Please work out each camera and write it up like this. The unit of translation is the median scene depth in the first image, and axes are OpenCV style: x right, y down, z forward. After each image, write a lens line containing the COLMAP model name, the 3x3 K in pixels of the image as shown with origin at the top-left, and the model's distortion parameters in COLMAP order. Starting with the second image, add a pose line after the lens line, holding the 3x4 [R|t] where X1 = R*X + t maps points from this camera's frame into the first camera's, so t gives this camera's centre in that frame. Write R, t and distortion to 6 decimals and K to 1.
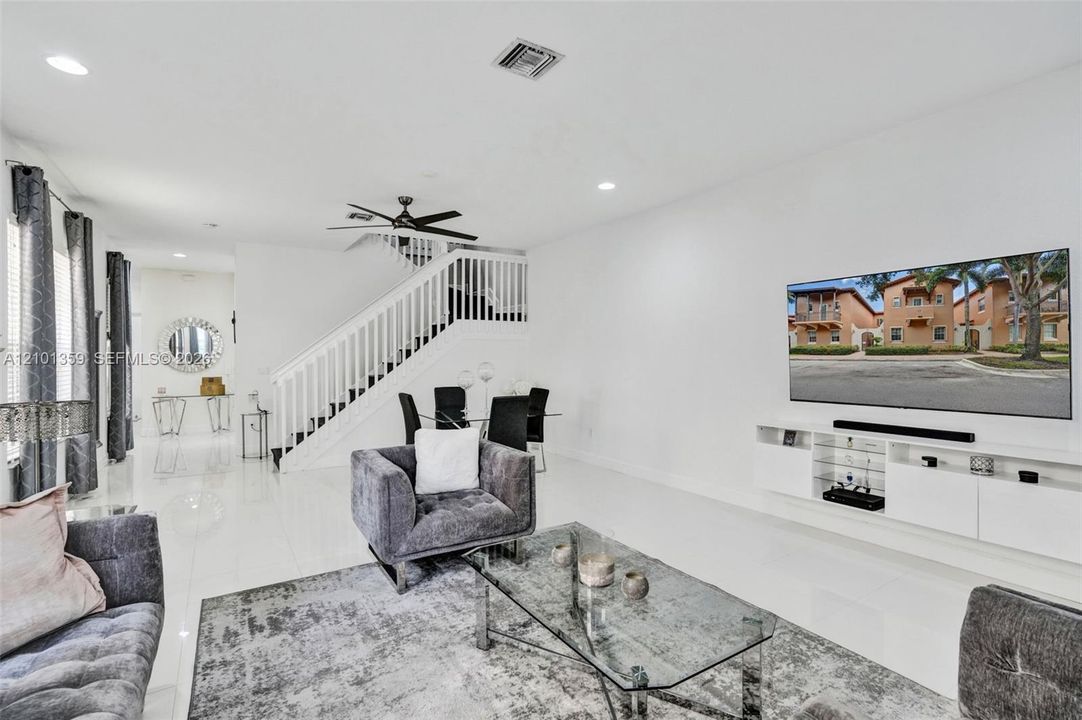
lens RADIAL K [[512.5, 0, 542.1], [0, 512.5, 357.6], [0, 0, 1]] dist [-0.016066, 0.000447]
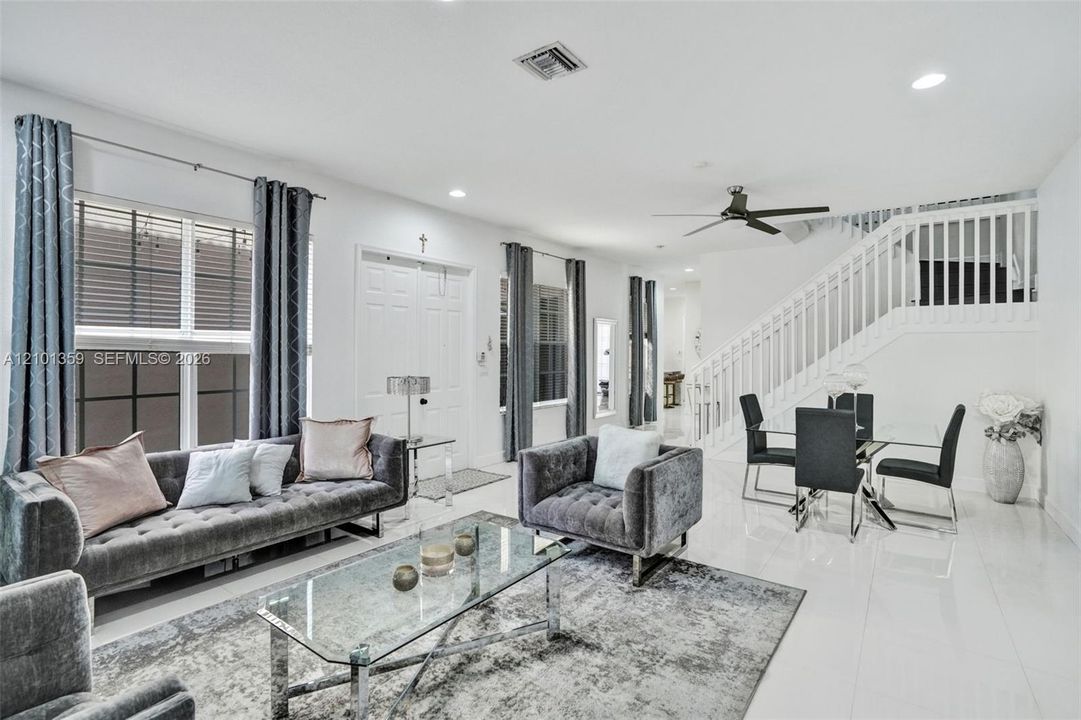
lens RADIAL K [[512.0, 0, 557.6], [0, 512.0, 344.4], [0, 0, 1]] dist [-0.016066, 0.000447]
pose [[0.390241, -0.002745, -0.920709, 0.518007], [-0.010123, 0.999922, -0.007272, -0.011955], [0.920657, 0.012158, 0.390183, 0.359731]]
